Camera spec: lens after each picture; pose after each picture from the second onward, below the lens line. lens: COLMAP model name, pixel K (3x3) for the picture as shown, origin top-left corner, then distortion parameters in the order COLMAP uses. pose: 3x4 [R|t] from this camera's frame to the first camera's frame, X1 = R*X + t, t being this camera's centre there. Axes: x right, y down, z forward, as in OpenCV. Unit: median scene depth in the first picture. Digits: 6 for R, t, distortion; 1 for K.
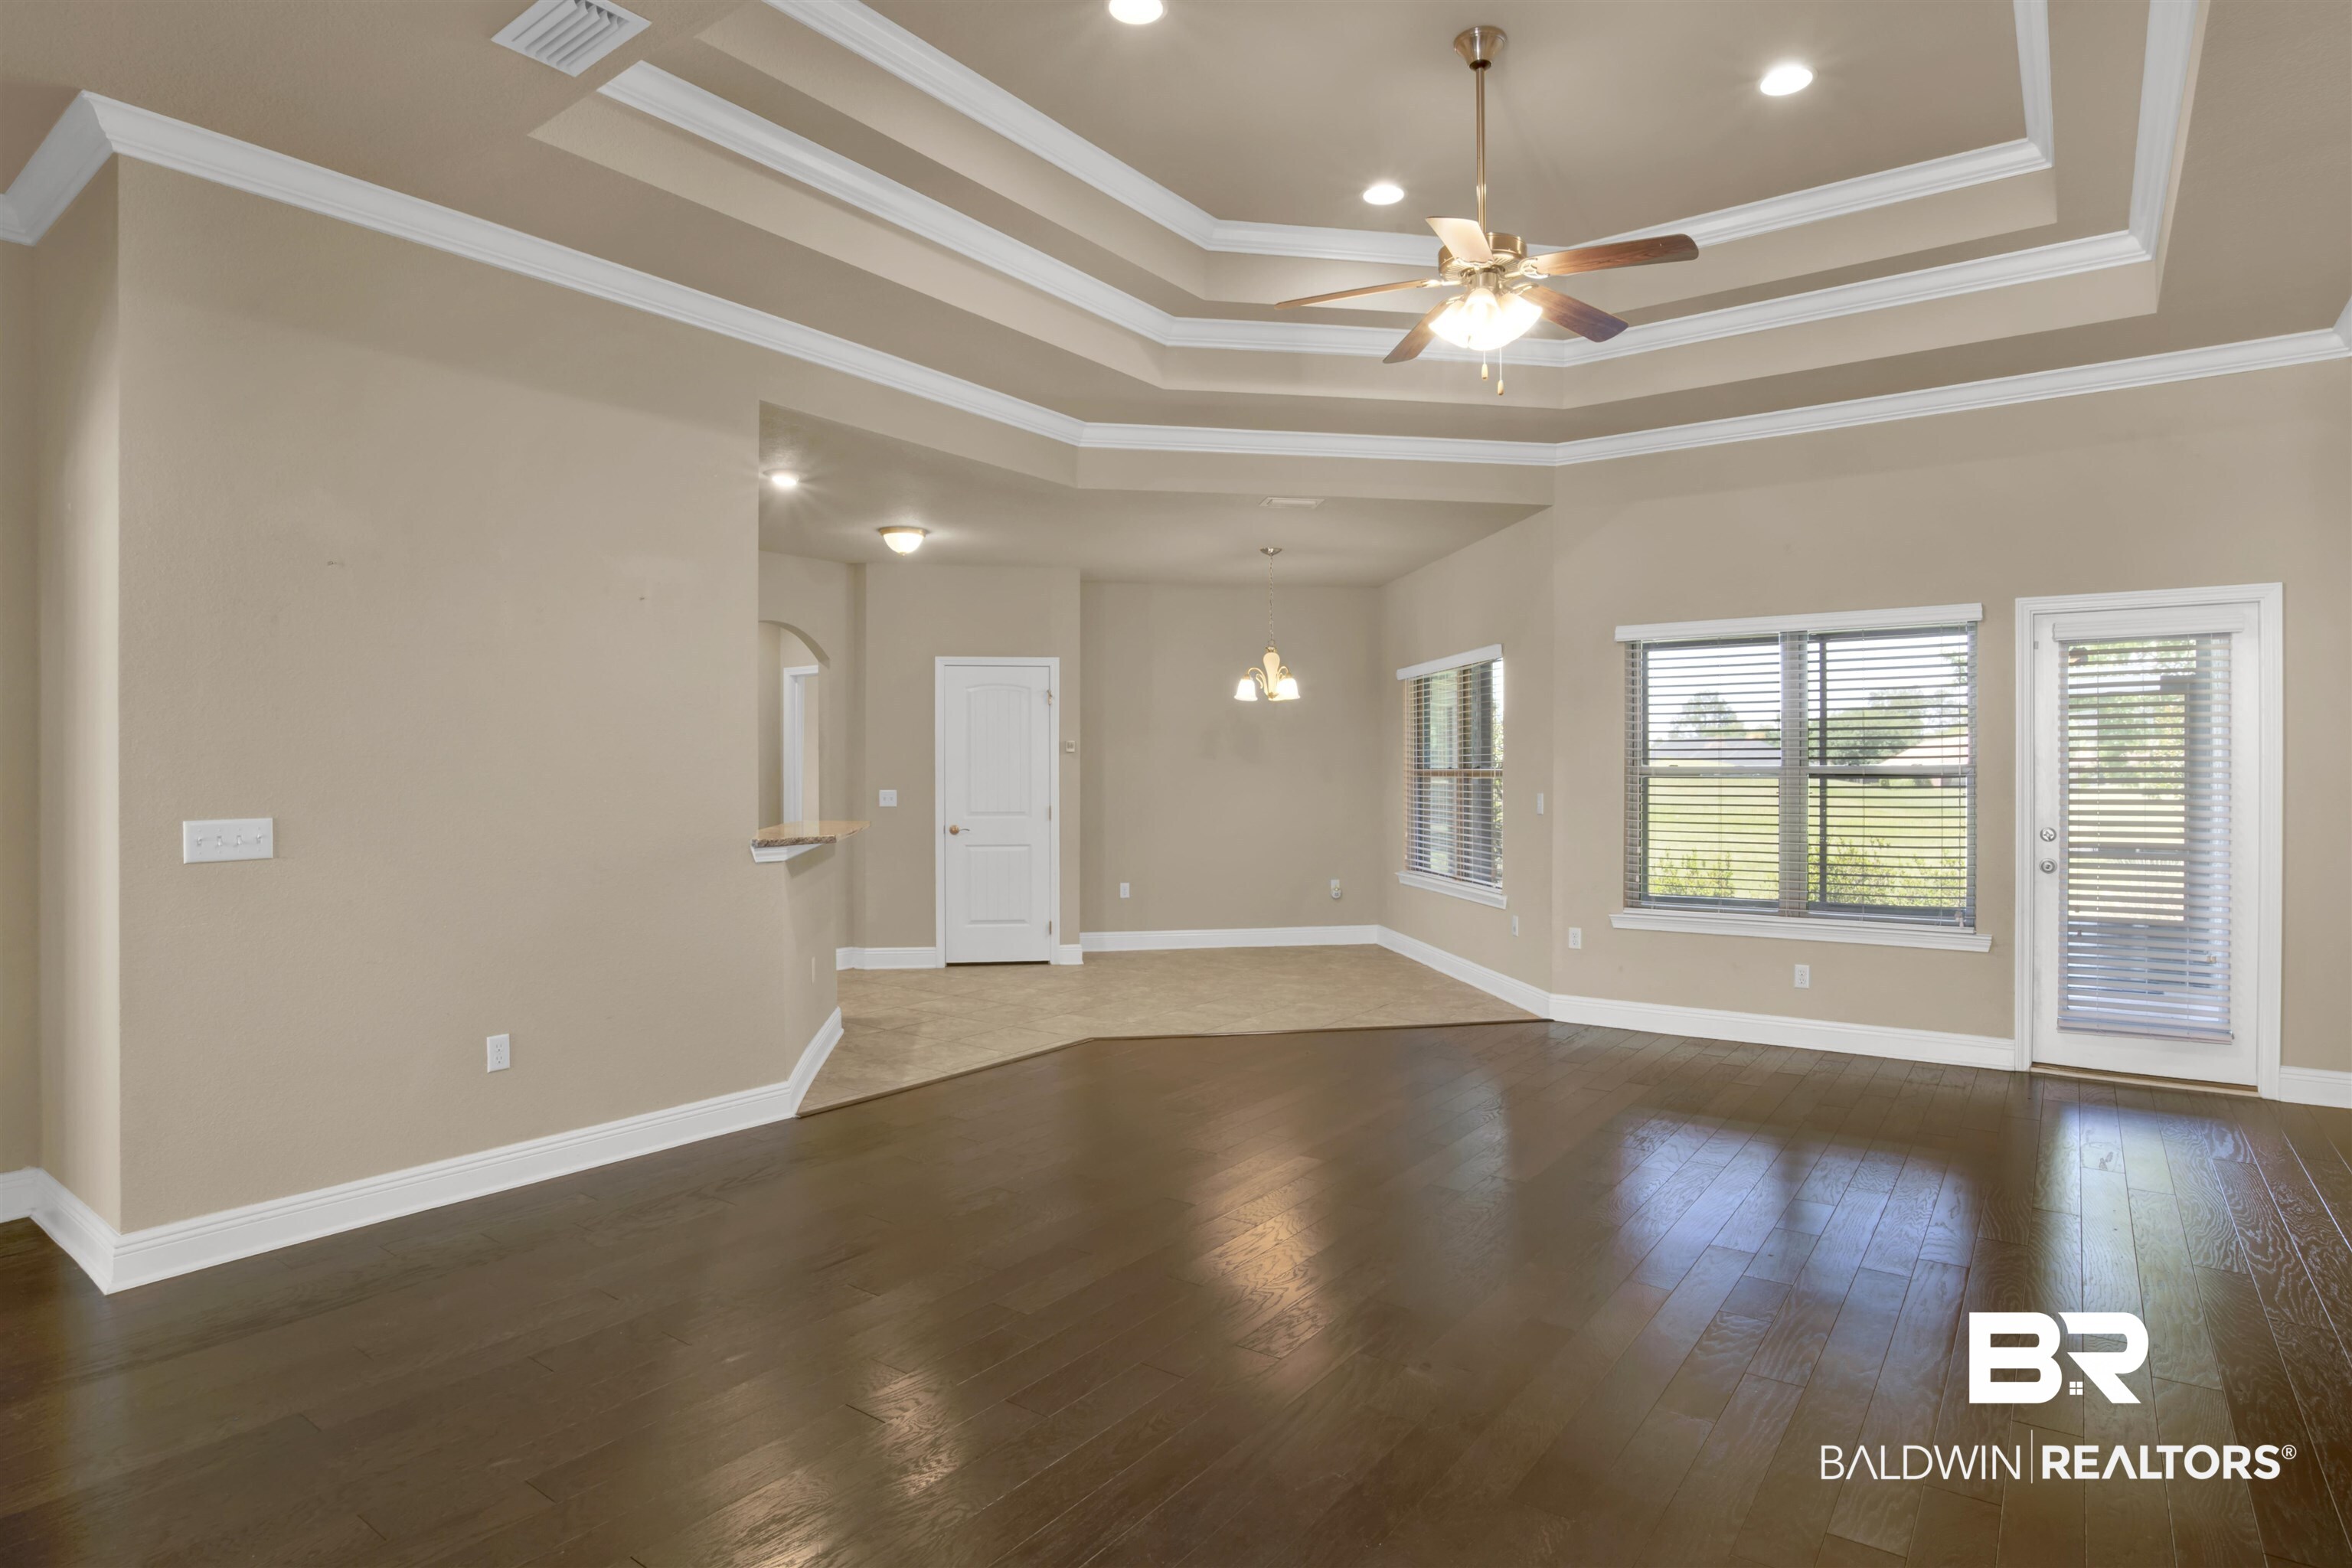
lens RADIAL K [[1240.8, 0, 1167.9], [0, 1240.8, 775.8], [0, 0, 1]] dist [-0.026636, 0.001147]
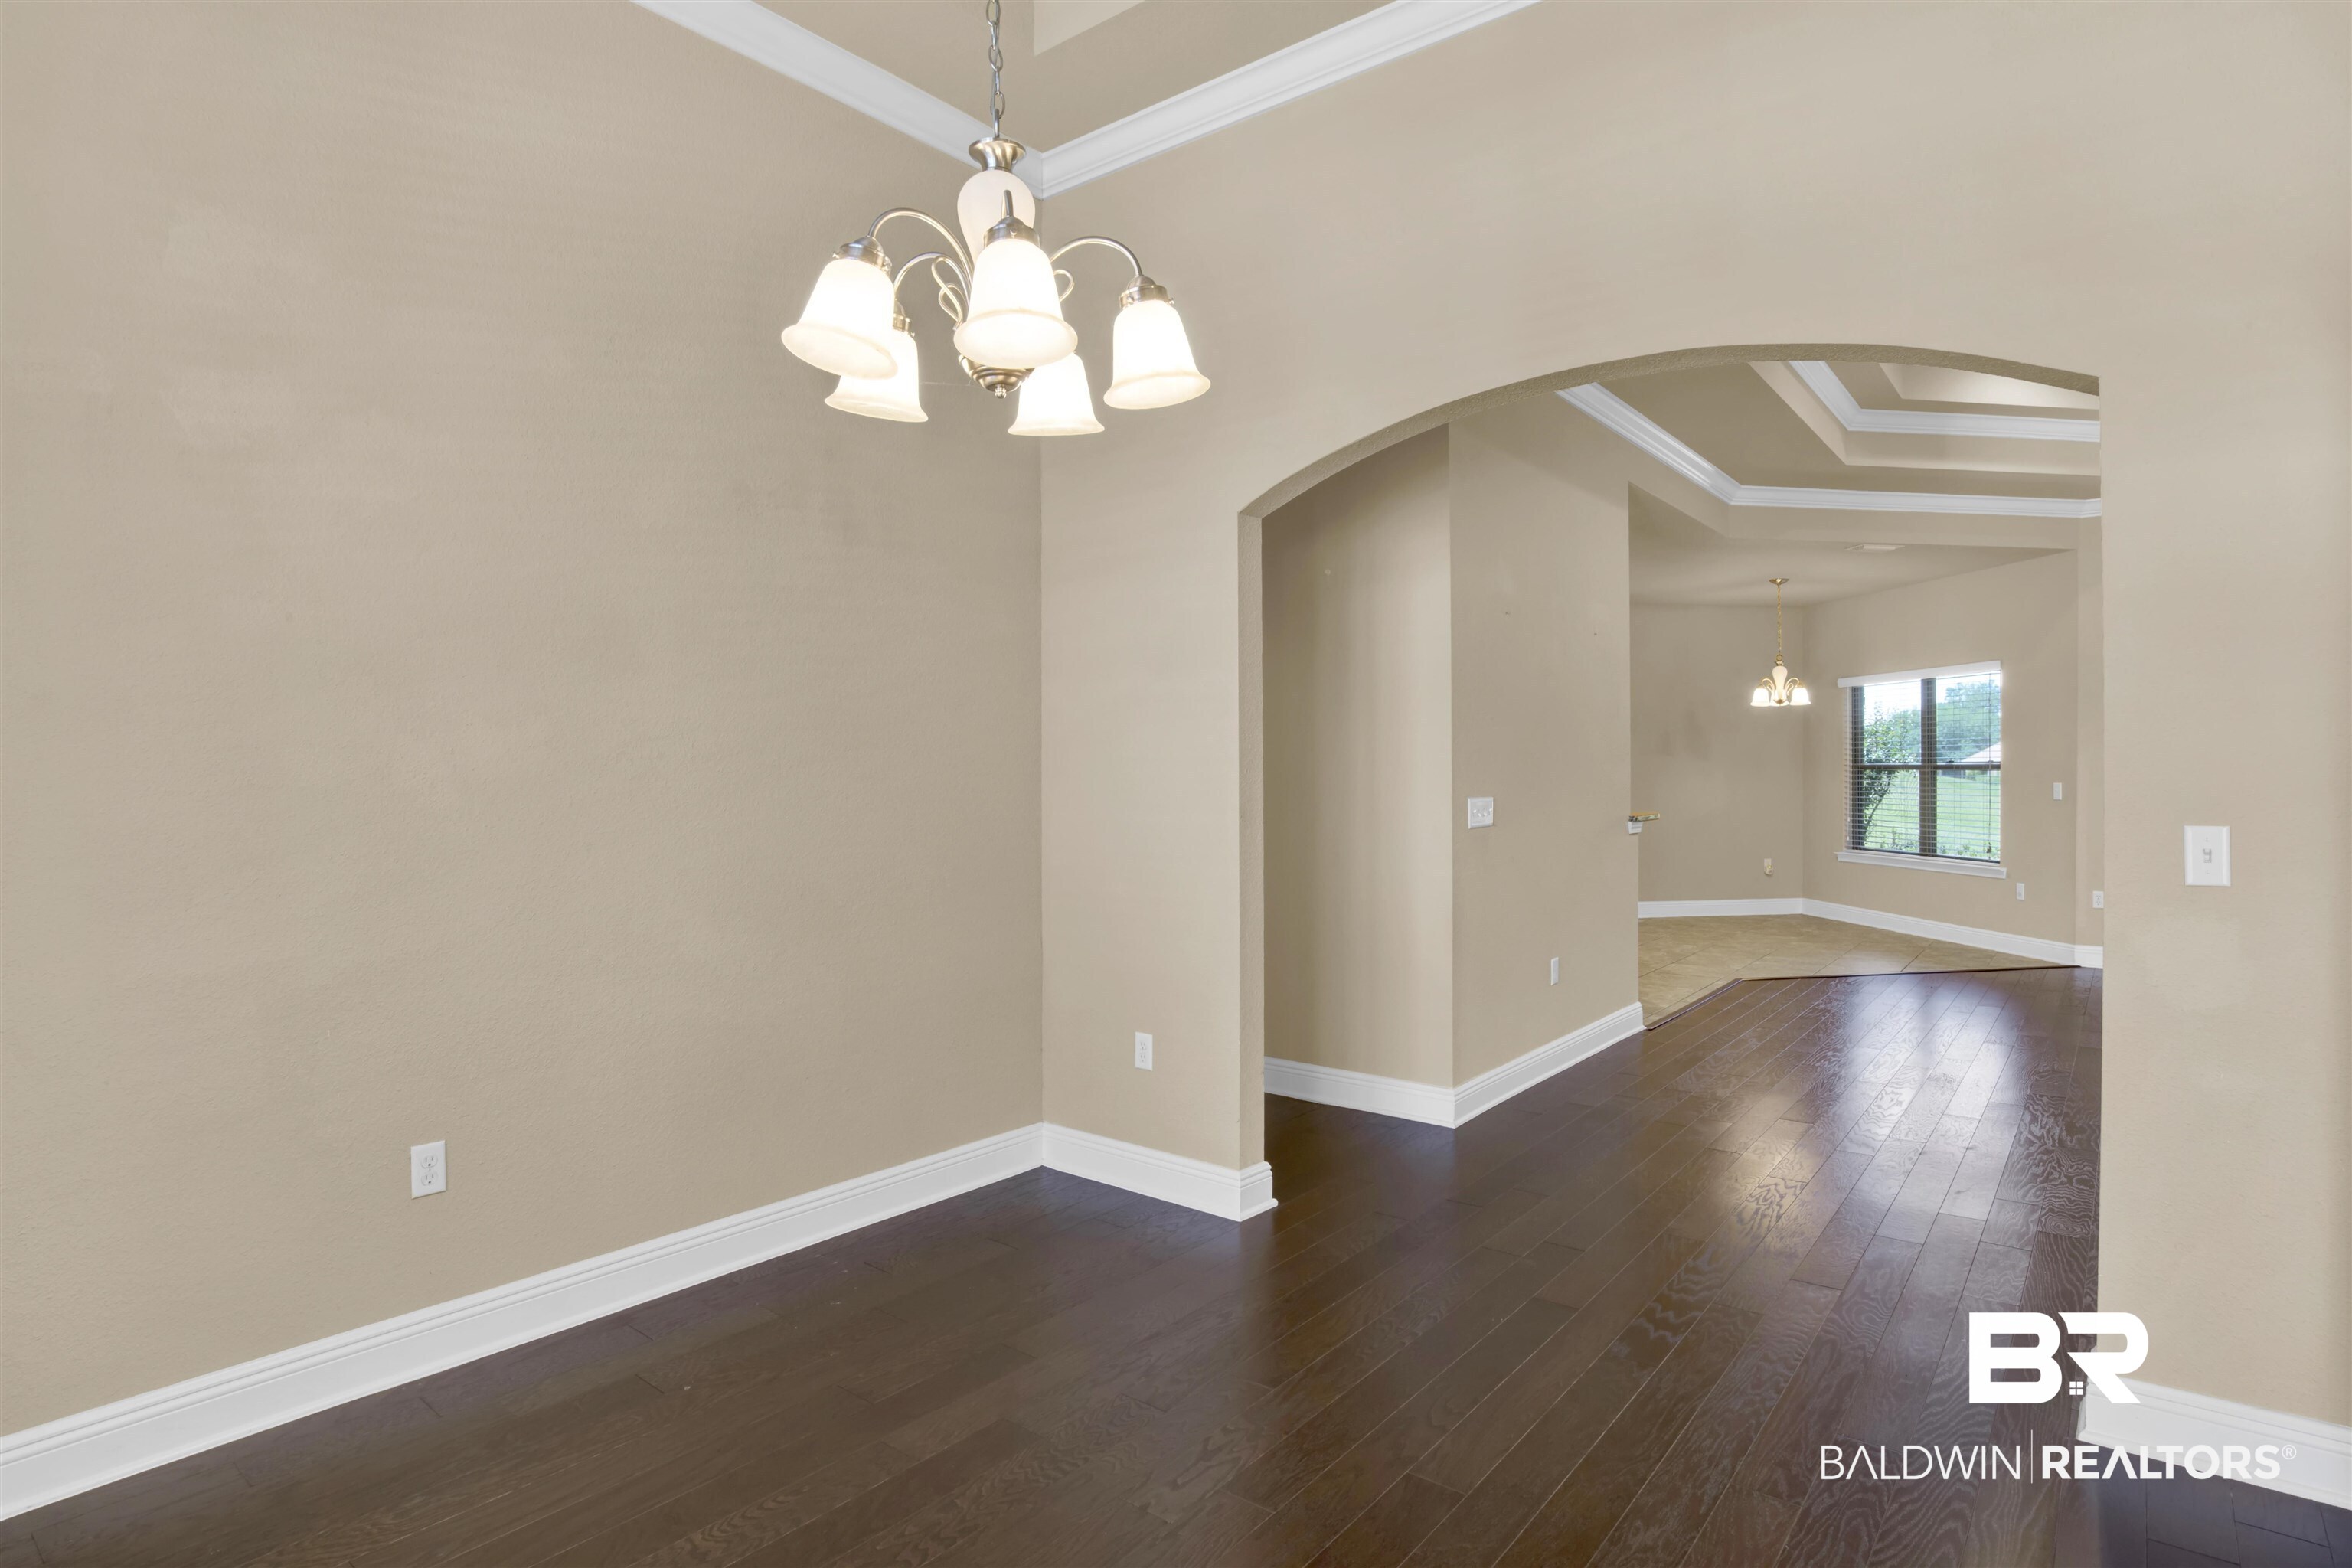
lens RADIAL K [[1240.8, 0, 1177.7], [0, 1240.8, 789.0], [0, 0, 1]] dist [-0.026636, 0.001147]
pose [[0.999920, 0.000777, -0.012612, -0.493997], [-0.000584, 0.999883, 0.015255, 0.001558], [0.012623, -0.015246, 0.999804, -0.202590]]
